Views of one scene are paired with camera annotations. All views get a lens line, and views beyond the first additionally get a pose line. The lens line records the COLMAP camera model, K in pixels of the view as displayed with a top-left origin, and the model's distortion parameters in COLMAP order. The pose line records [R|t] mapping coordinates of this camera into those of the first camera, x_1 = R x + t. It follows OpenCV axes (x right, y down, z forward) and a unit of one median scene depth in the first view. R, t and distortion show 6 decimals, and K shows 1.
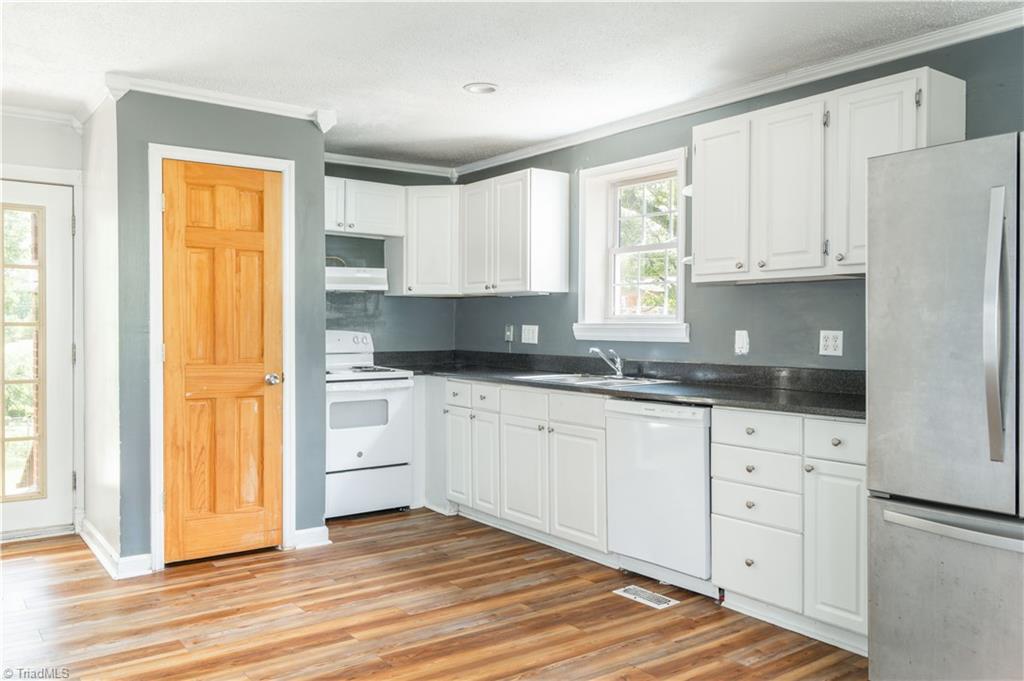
lens RADIAL K [[800.5, 0, 512.0], [0, 800.5, 340.5], [0, 0, 1]] dist [0.005557, 0.001966]
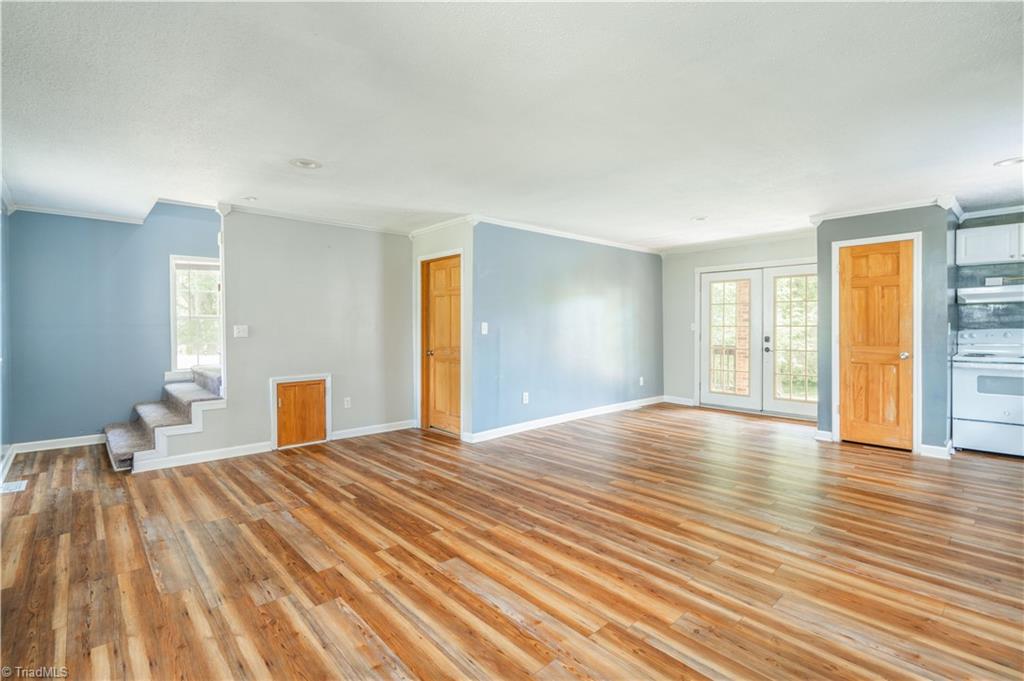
lens RADIAL K [[478.5, 0, 527.3], [0, 478.5, 328.2], [0, 0, 1]] dist [-0.001976, -0.000035]
pose [[0.117602, -0.002618, -0.993057, 0.696870], [-0.013312, 0.999903, -0.004213, 0.002523], [0.992972, 0.013715, 0.117555, 0.030683]]
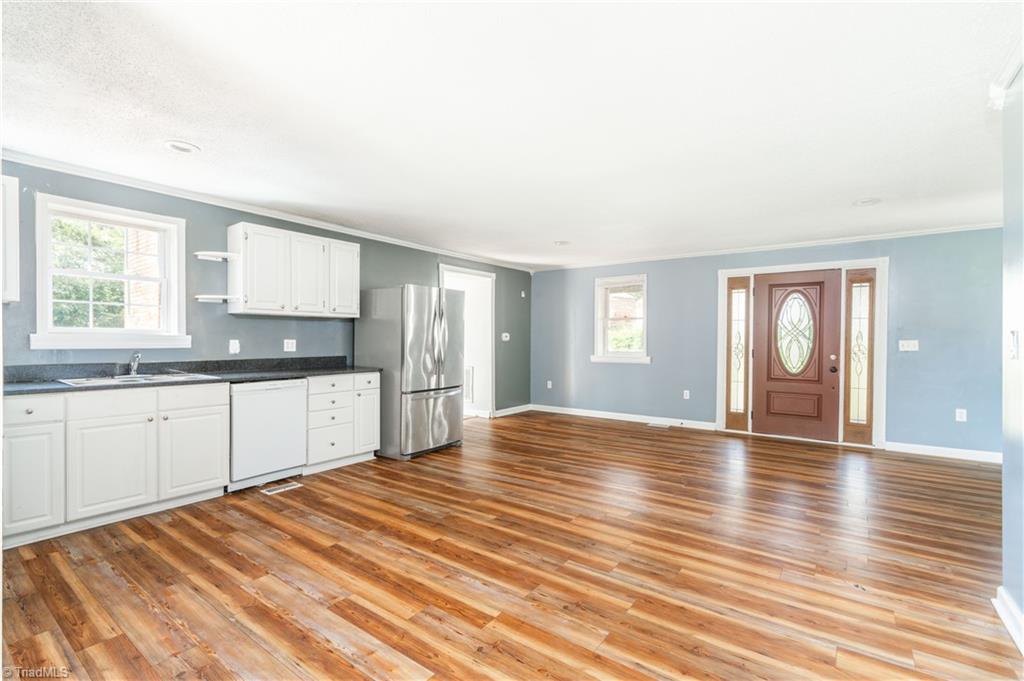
lens RADIAL K [[467.7, 0, 512.0], [0, 467.7, 340.5], [0, 0, 1]] dist [-0.004191, 0.000266]
pose [[-0.288031, -0.008343, 0.957585, -0.867984], [0.010547, 0.999874, 0.011884, -0.016881], [-0.957563, 0.013523, -0.287906, 0.708001]]
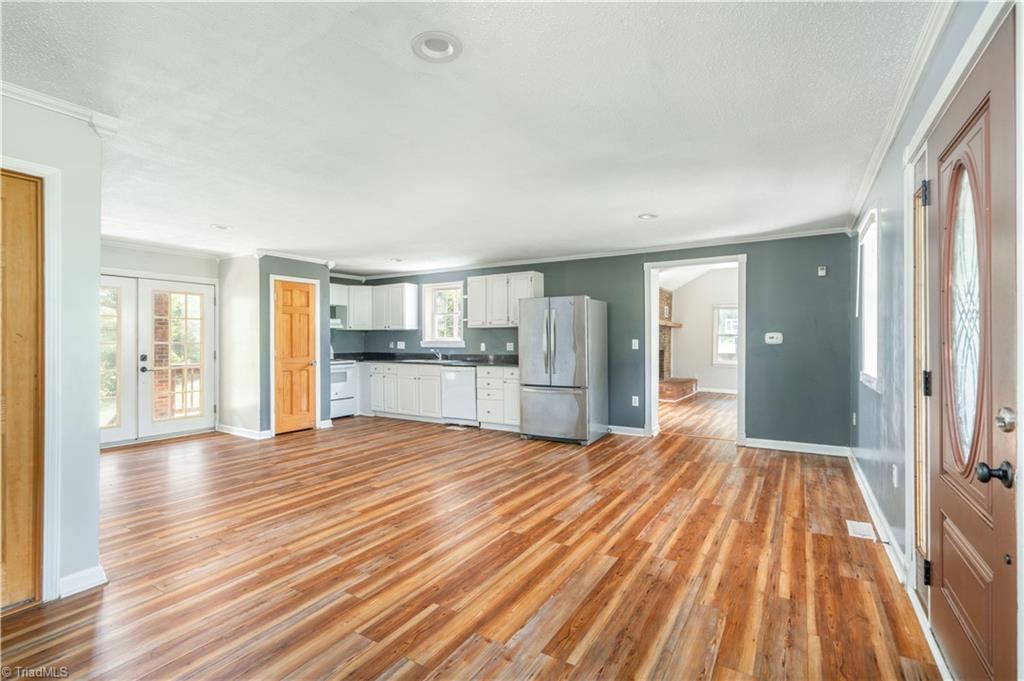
lens RADIAL K [[467.7, 0, 512.0], [0, 467.7, 340.5], [0, 0, 1]] dist [-0.004191, 0.000266]
pose [[0.928243, -0.005931, 0.371928, -0.271423], [0.013086, 0.999775, -0.016718, 0.008307], [-0.371745, 0.020386, 0.928111, -0.690325]]
